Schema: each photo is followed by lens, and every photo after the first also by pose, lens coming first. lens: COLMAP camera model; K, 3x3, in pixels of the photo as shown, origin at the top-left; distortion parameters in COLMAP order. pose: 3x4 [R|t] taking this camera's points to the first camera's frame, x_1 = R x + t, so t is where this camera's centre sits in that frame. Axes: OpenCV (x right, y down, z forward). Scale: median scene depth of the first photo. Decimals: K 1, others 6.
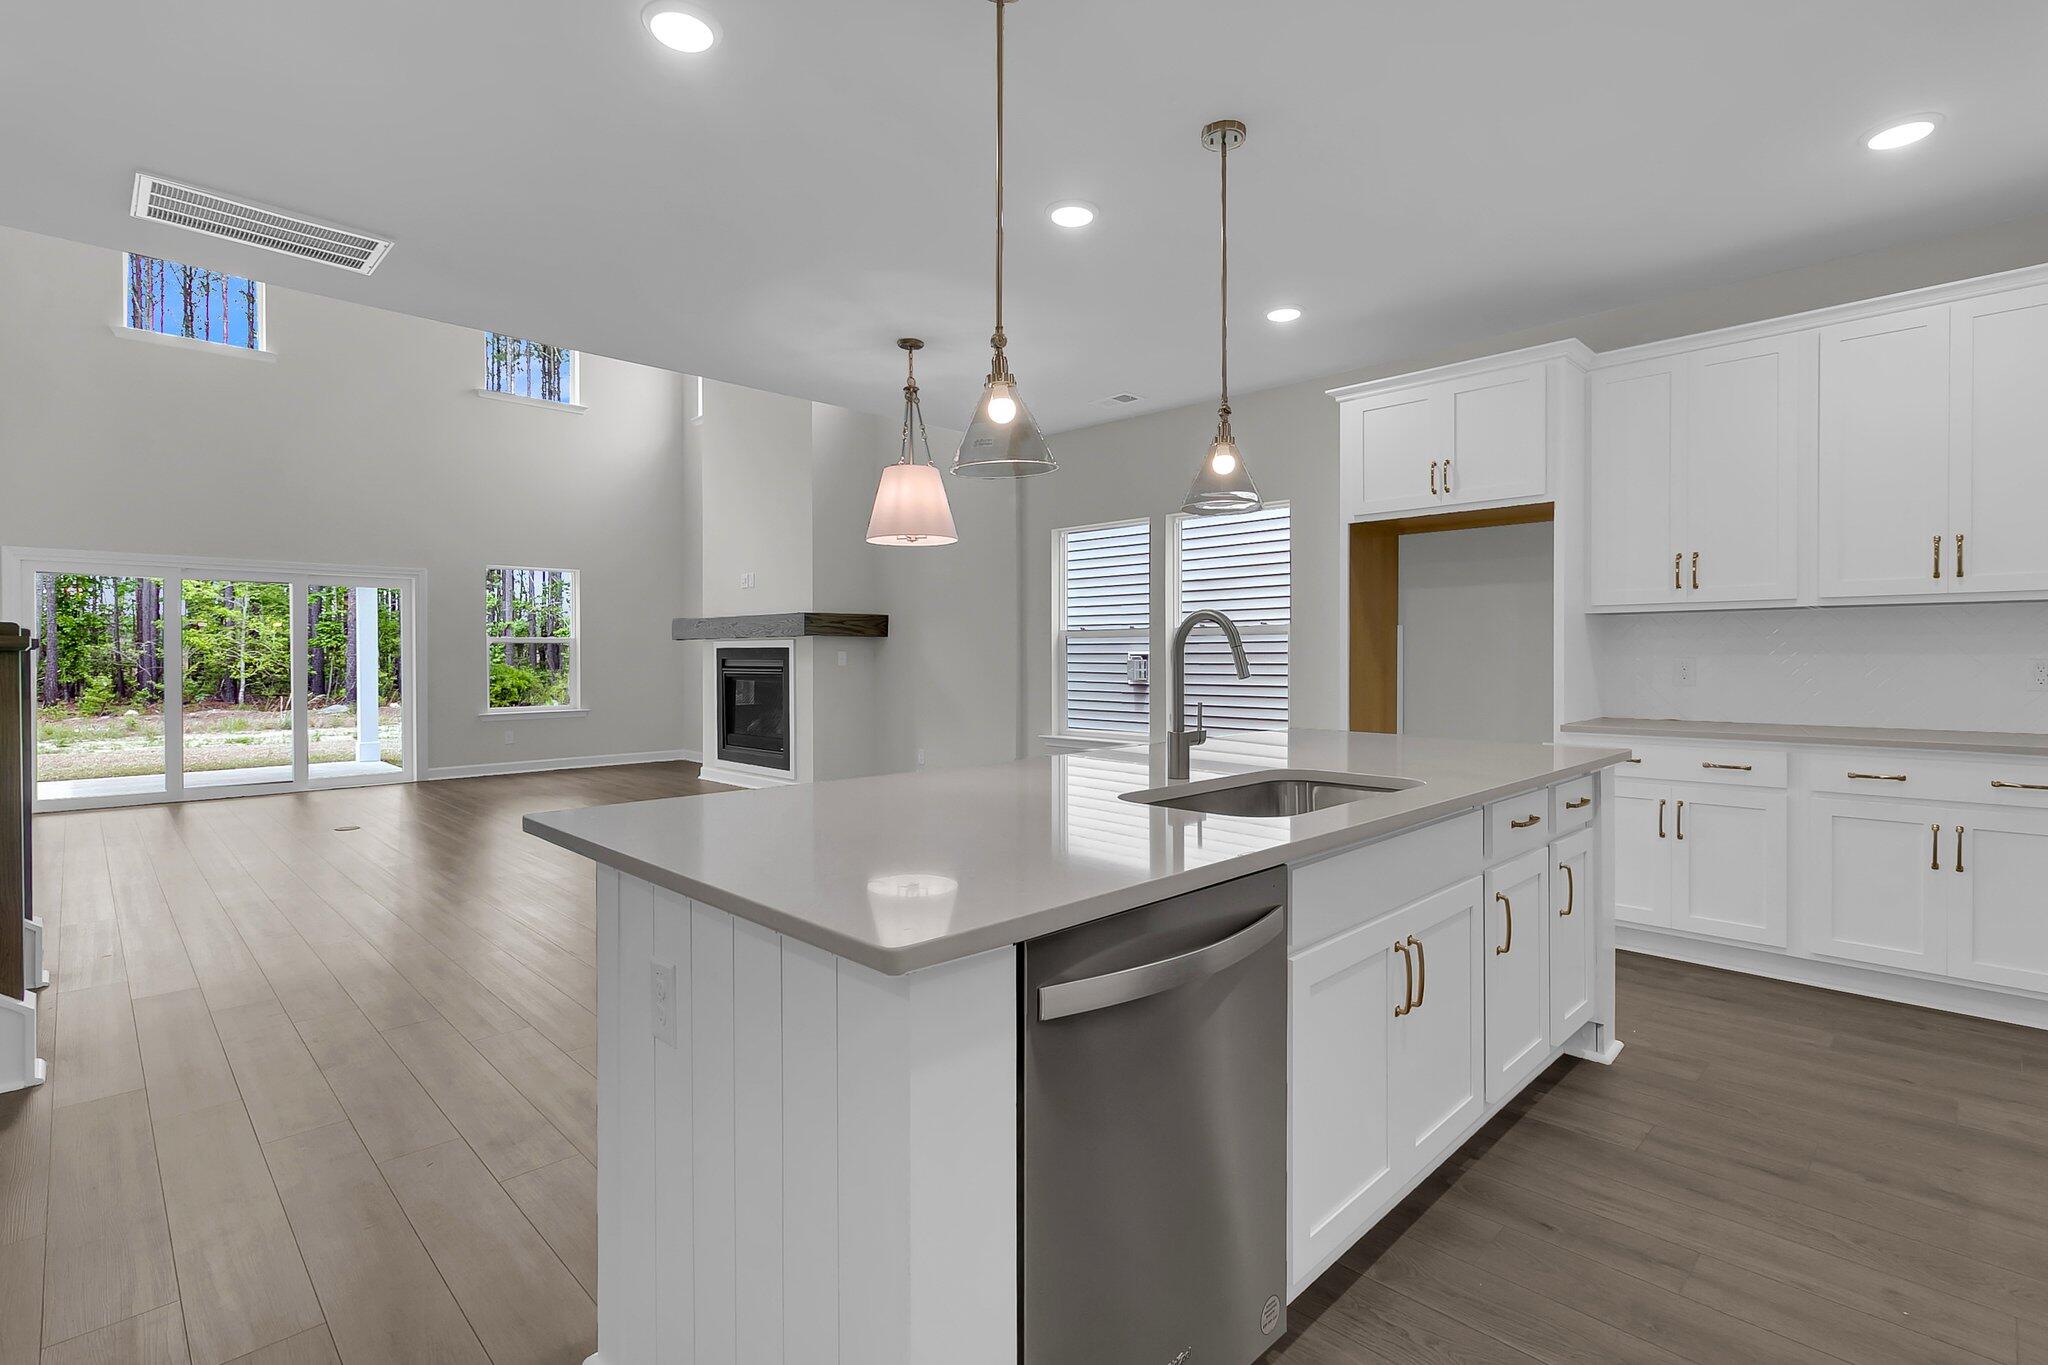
lens RADIAL K [[950.5, 0, 1035.7], [0, 950.5, 666.6], [0, 0, 1]] dist [0.005140, -0.002728]
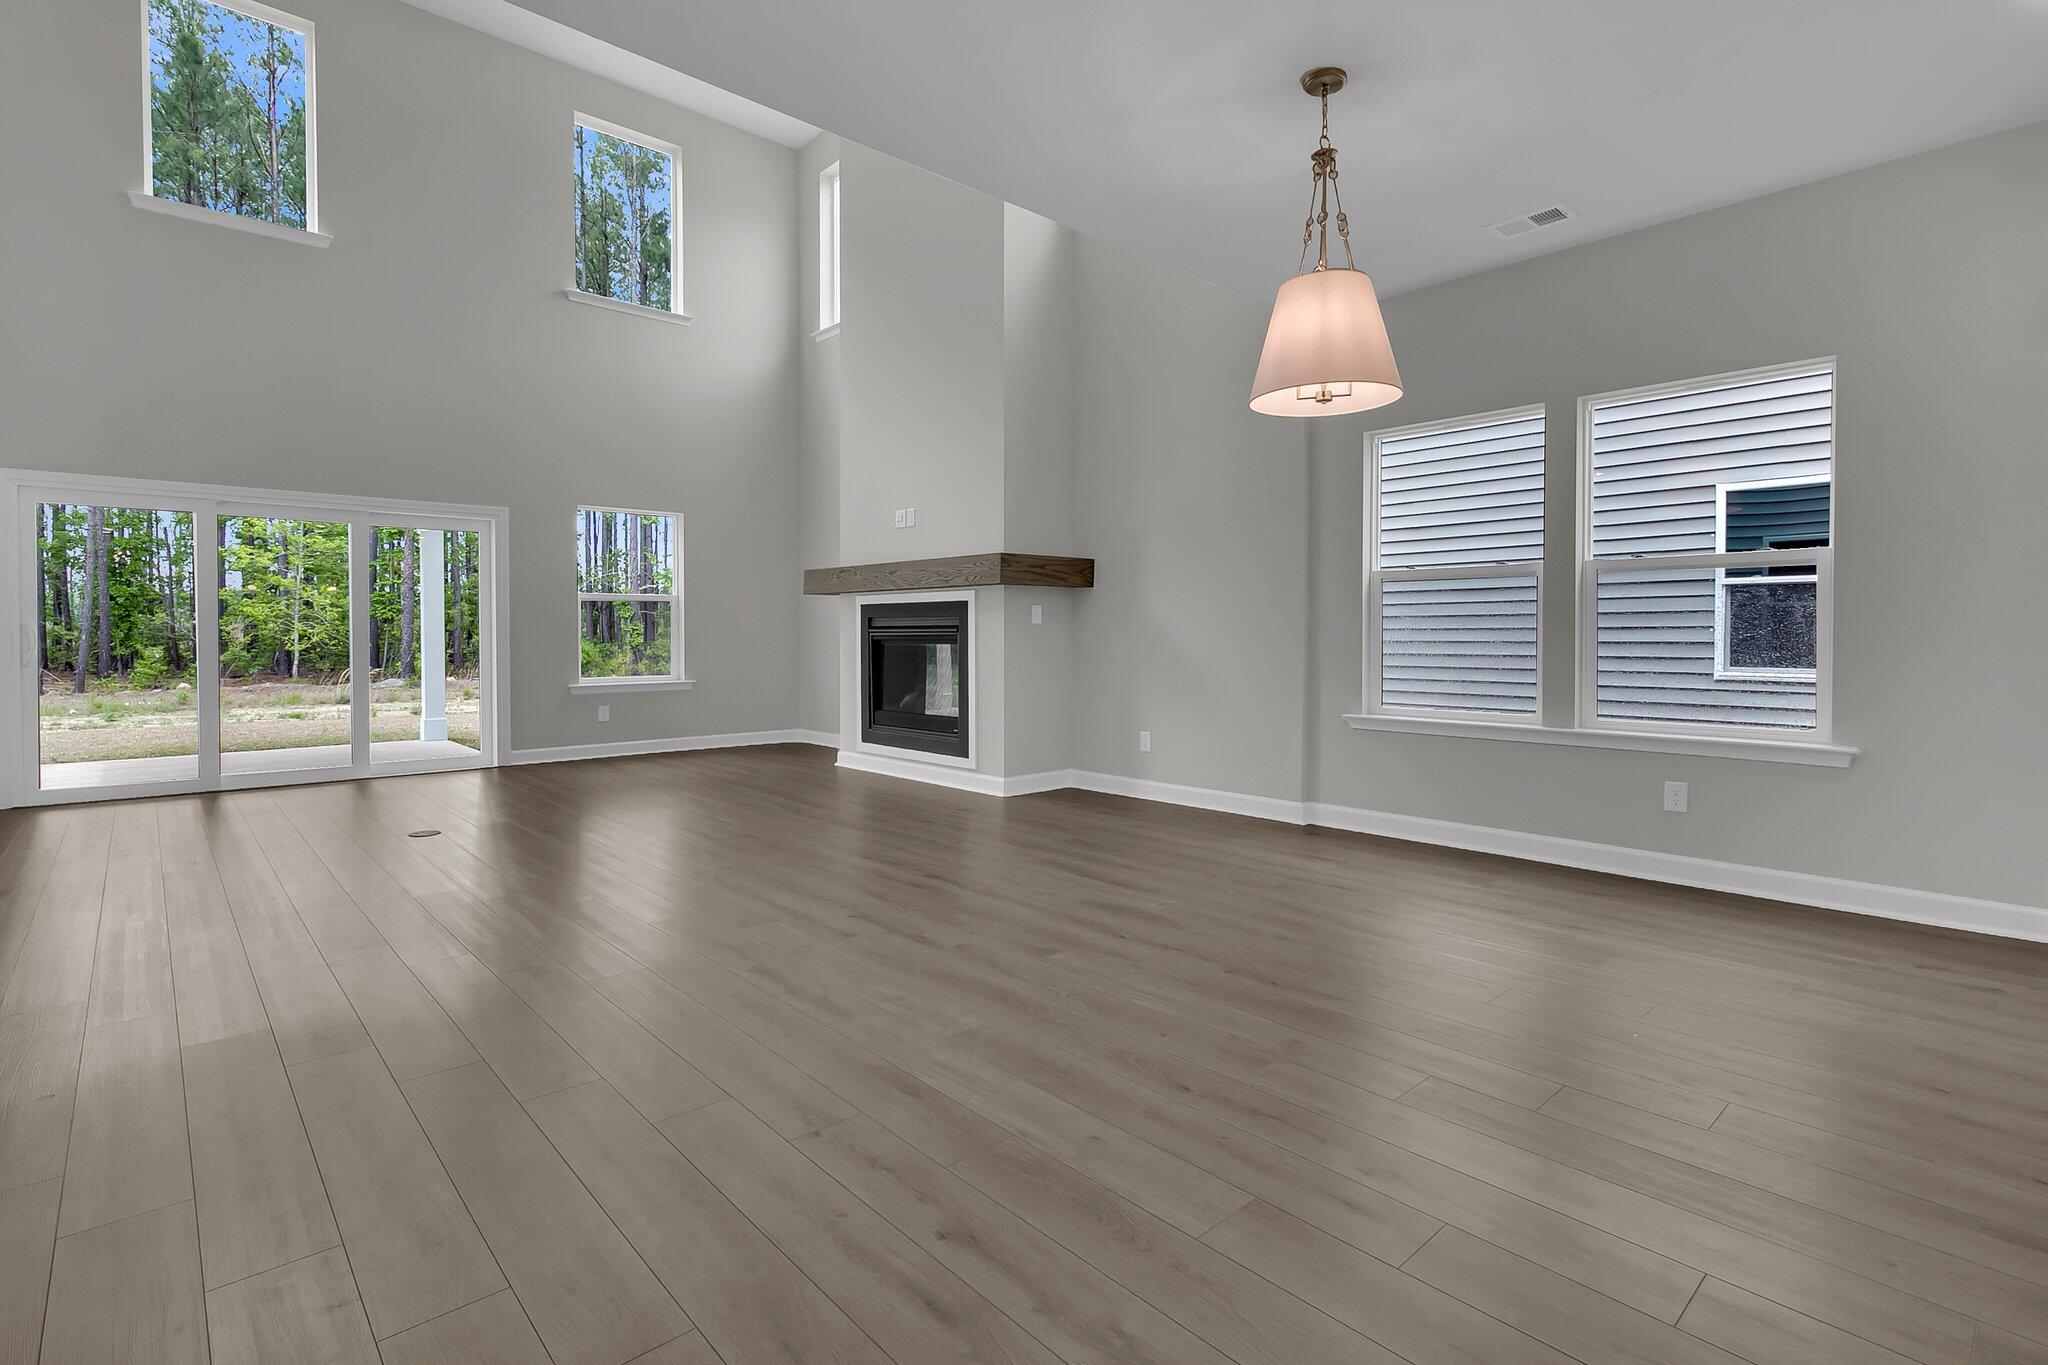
lens RADIAL K [[950.5, 0, 1030.6], [0, 950.5, 649.1], [0, 0, 1]] dist [0.005140, -0.002728]
pose [[0.999232, 0.001625, -0.039157, -0.157862], [-0.001429, 0.999986, 0.005037, 0.013907], [0.039165, -0.004977, 0.999220, 0.197658]]
